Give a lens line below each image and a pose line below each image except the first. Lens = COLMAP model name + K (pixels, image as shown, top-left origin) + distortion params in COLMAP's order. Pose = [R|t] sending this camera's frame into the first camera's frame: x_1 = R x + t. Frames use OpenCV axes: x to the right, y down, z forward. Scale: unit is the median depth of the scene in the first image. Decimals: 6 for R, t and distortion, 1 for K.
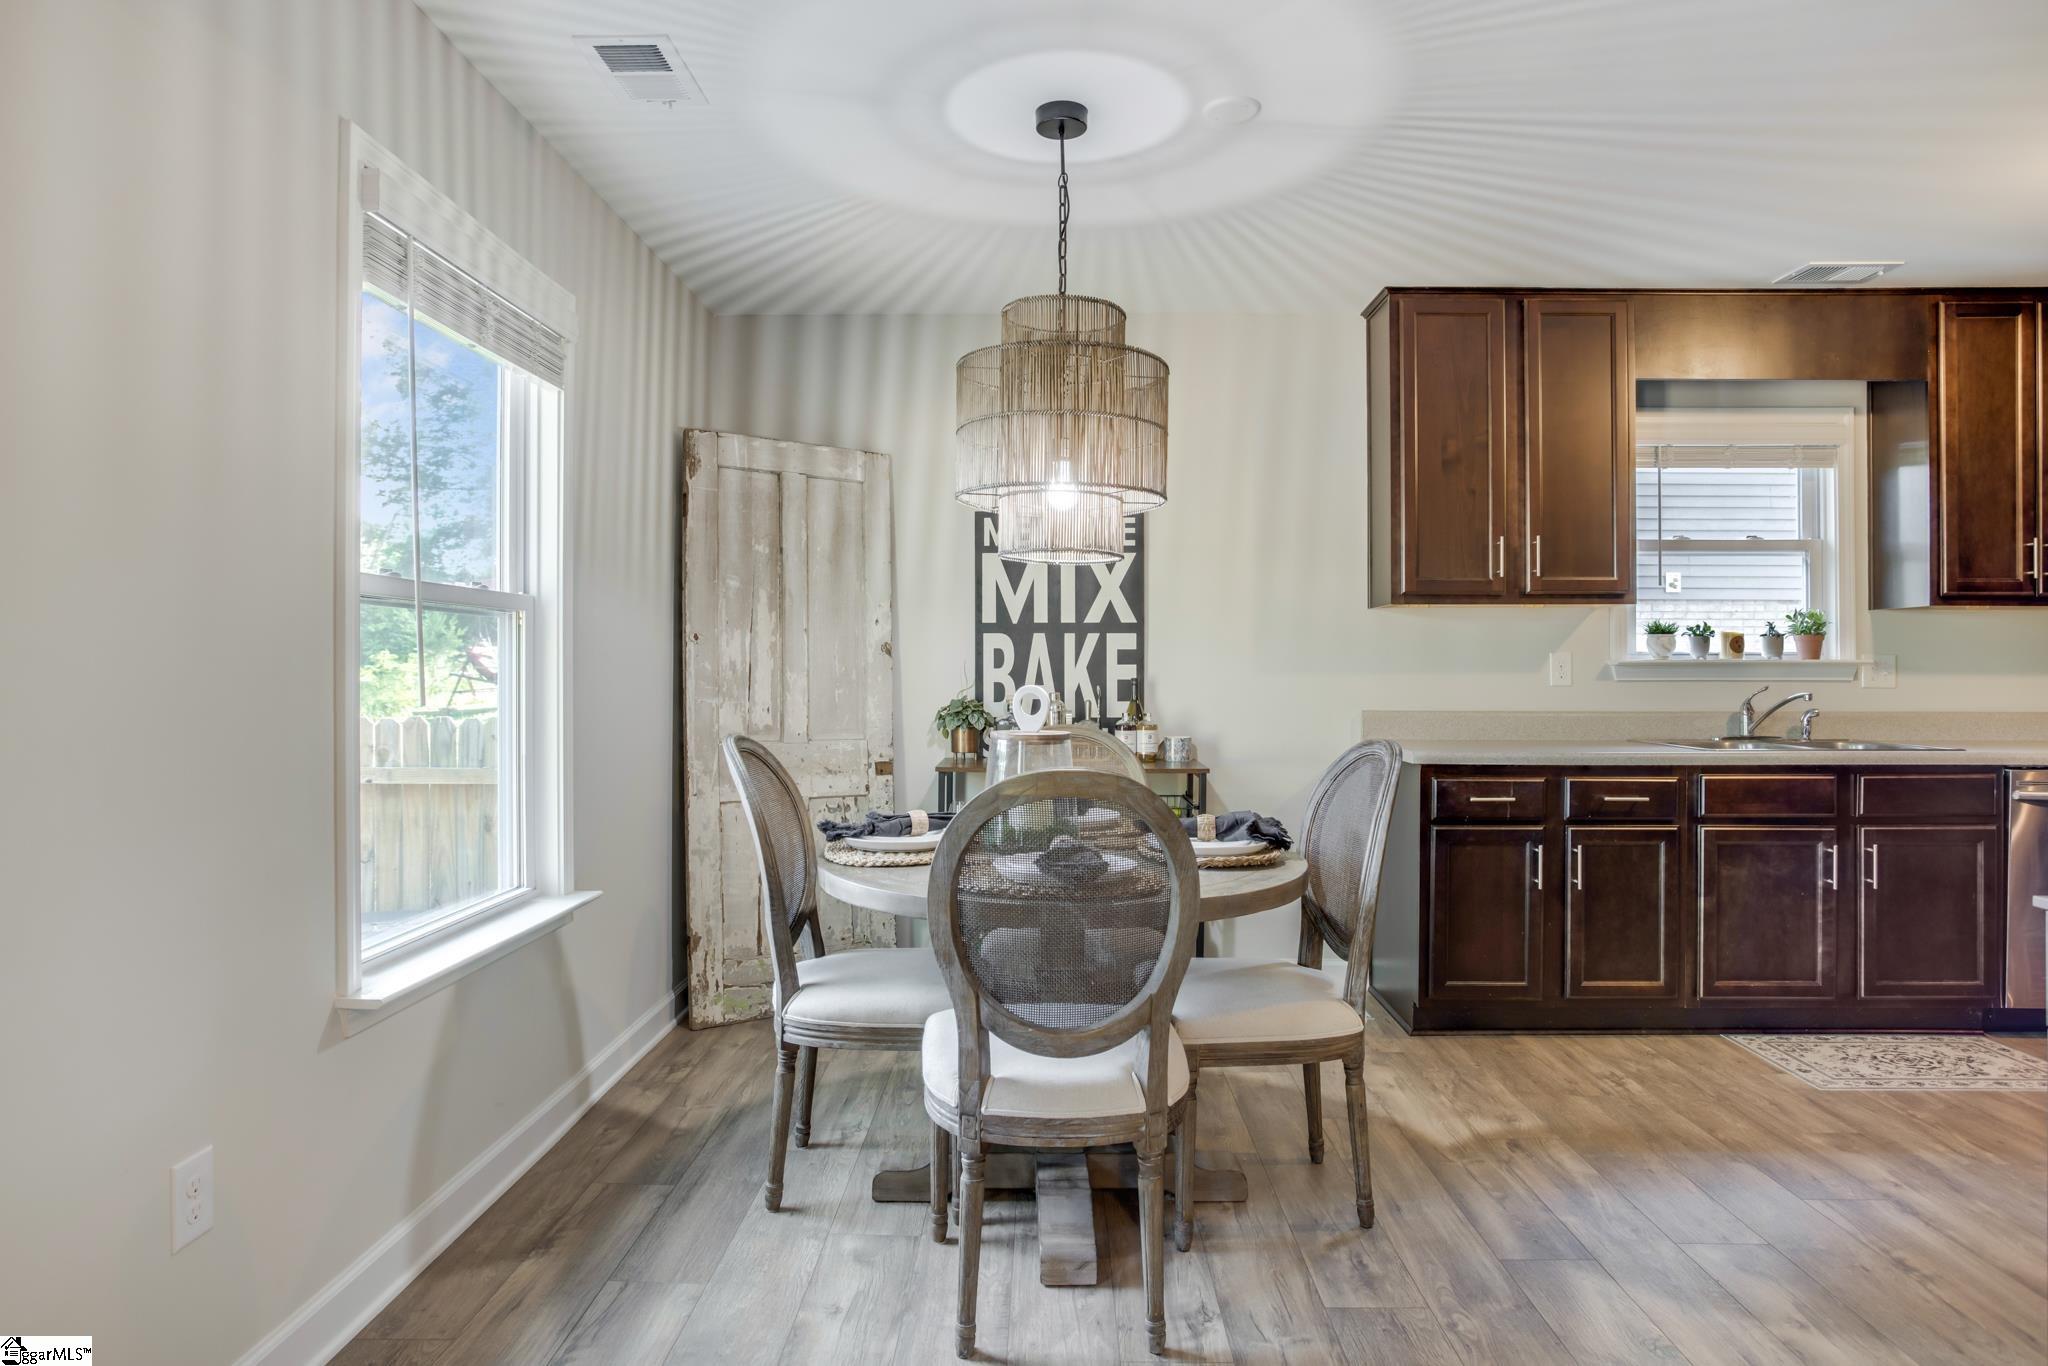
lens RADIAL K [[1190.3, 0, 1017.1], [0, 1190.3, 661.8], [0, 0, 1]] dist [-0.067649, 0.022457]
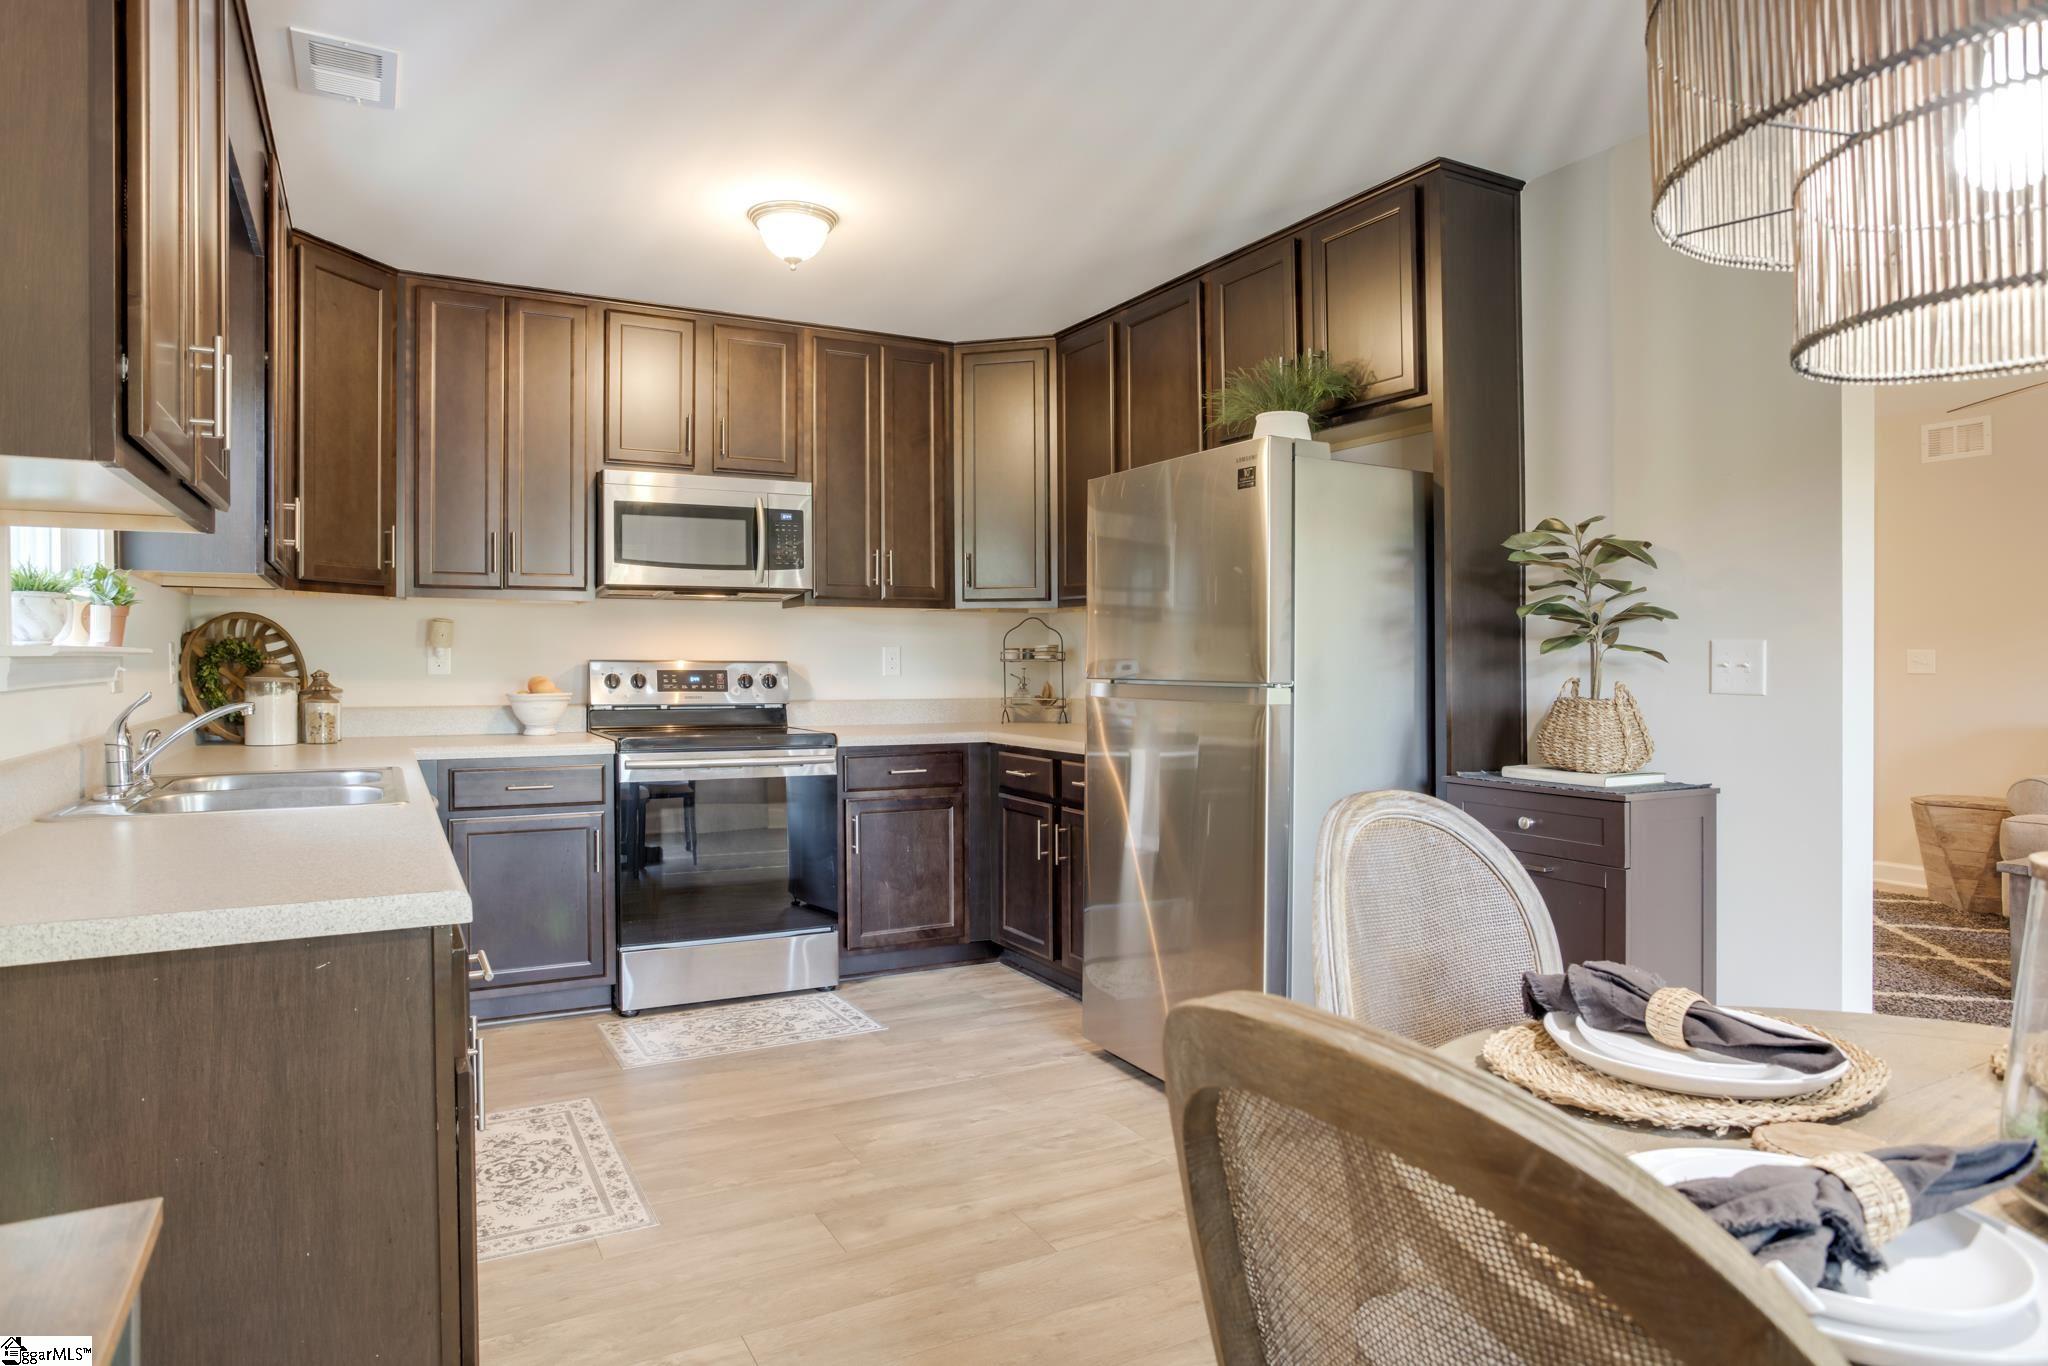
lens RADIAL K [[1190.3, 0, 1030.7], [0, 1190.3, 667.0], [0, 0, 1]] dist [-0.067649, 0.022457]
pose [[-0.508701, -0.007001, 0.860915, -0.058660], [-0.005449, 0.999973, 0.004913, 0.002343], [-0.860926, -0.002192, -0.508725, 0.896335]]
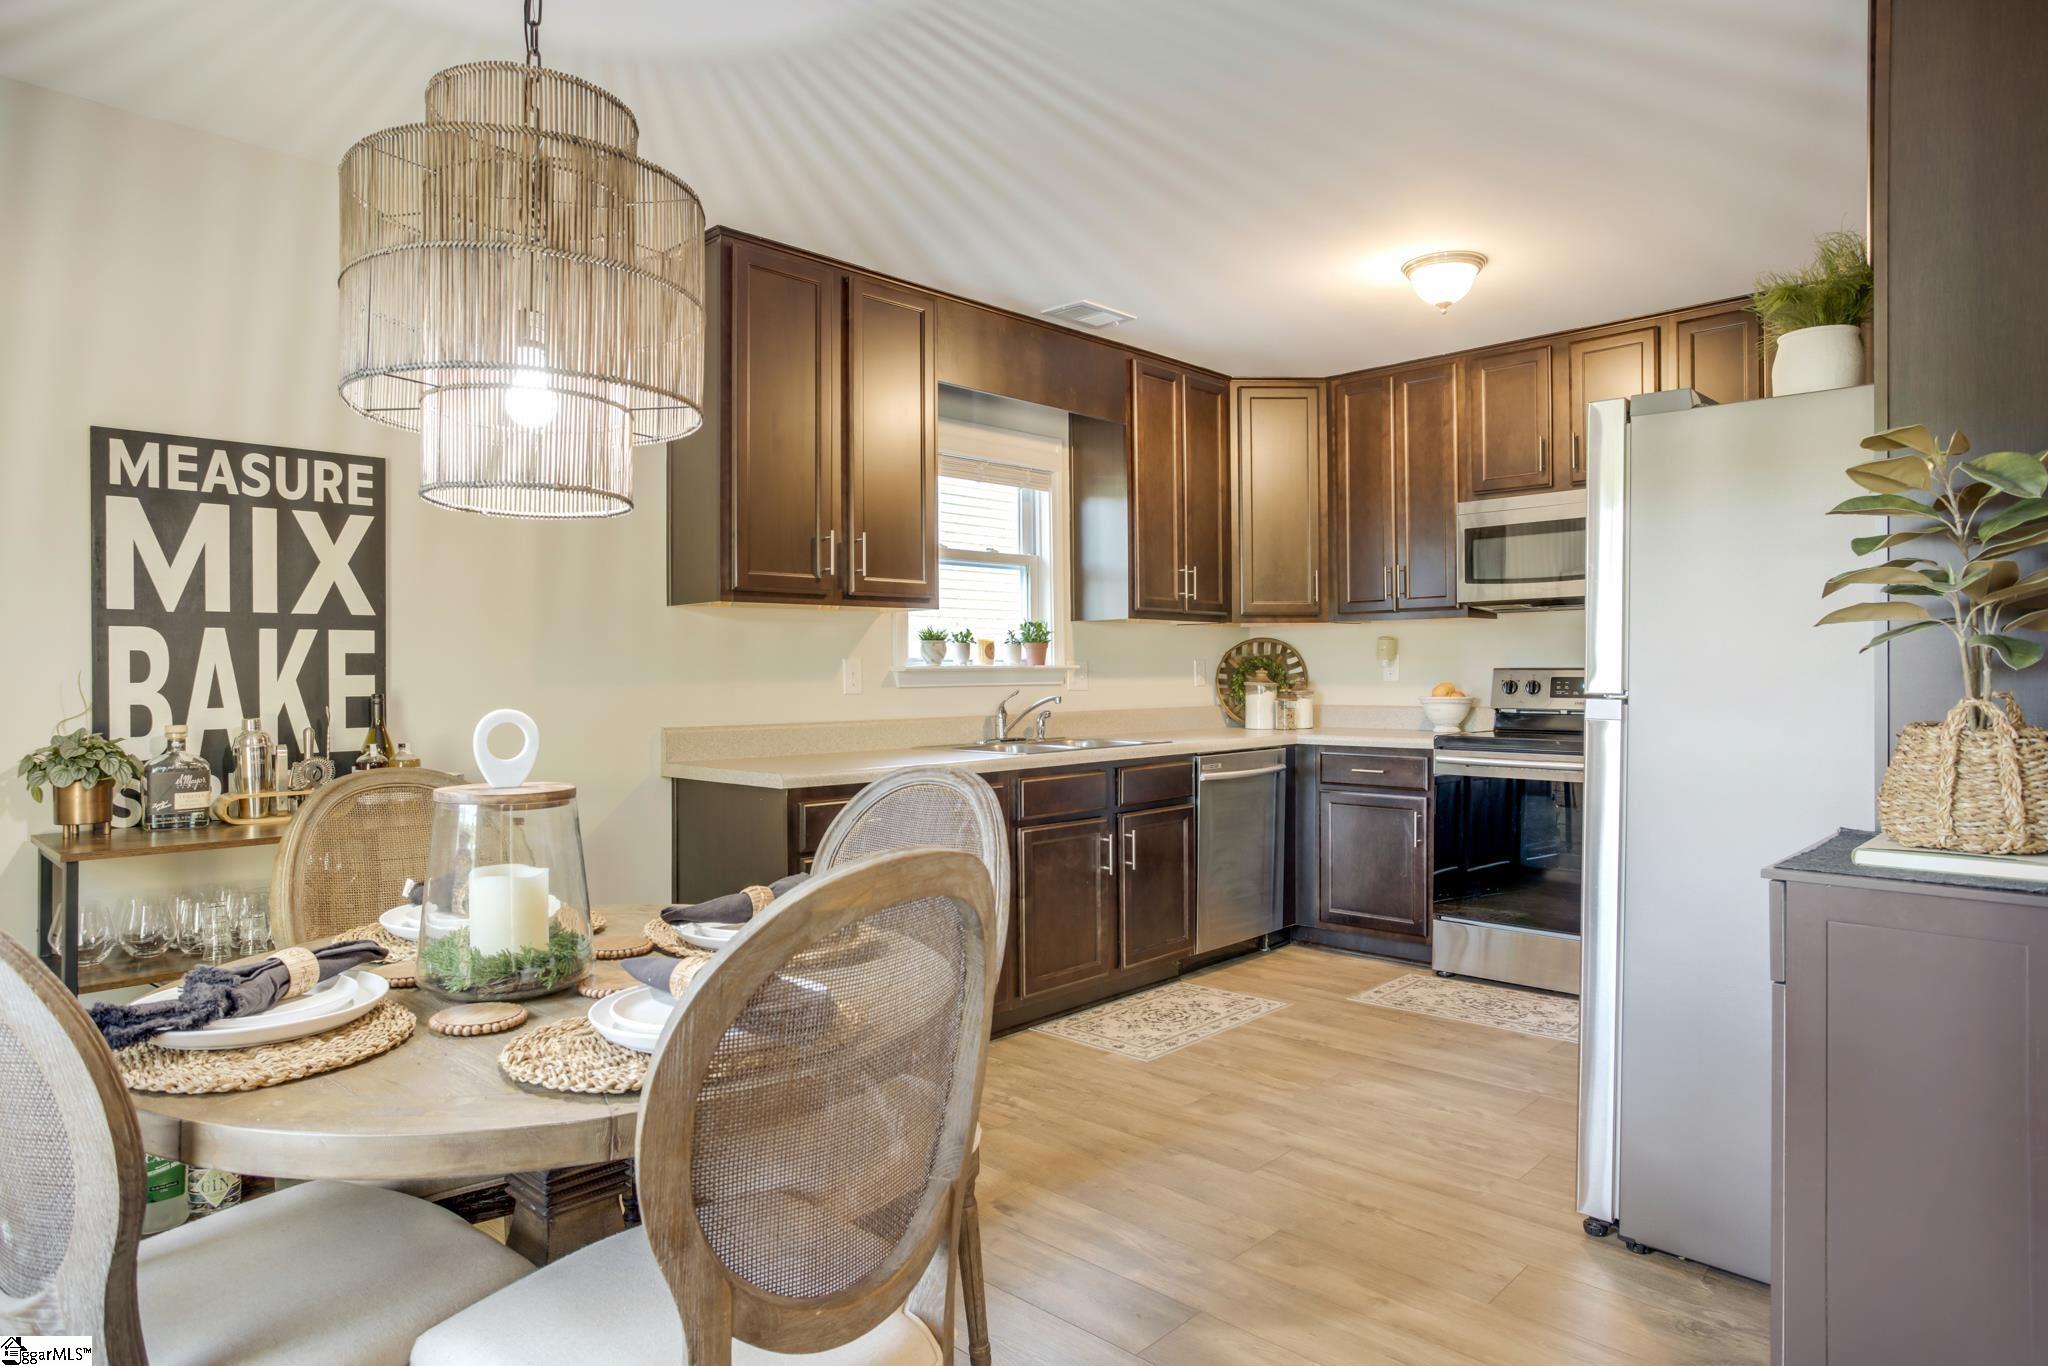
lens RADIAL K [[1190.3, 0, 1013.6], [0, 1190.3, 679.3], [0, 0, 1]] dist [-0.067649, 0.022457]
pose [[0.675444, -0.010475, 0.737337, -0.155086], [0.006086, 0.999944, 0.008631, 0.001170], [-0.737386, -0.001342, 0.675470, 0.259136]]
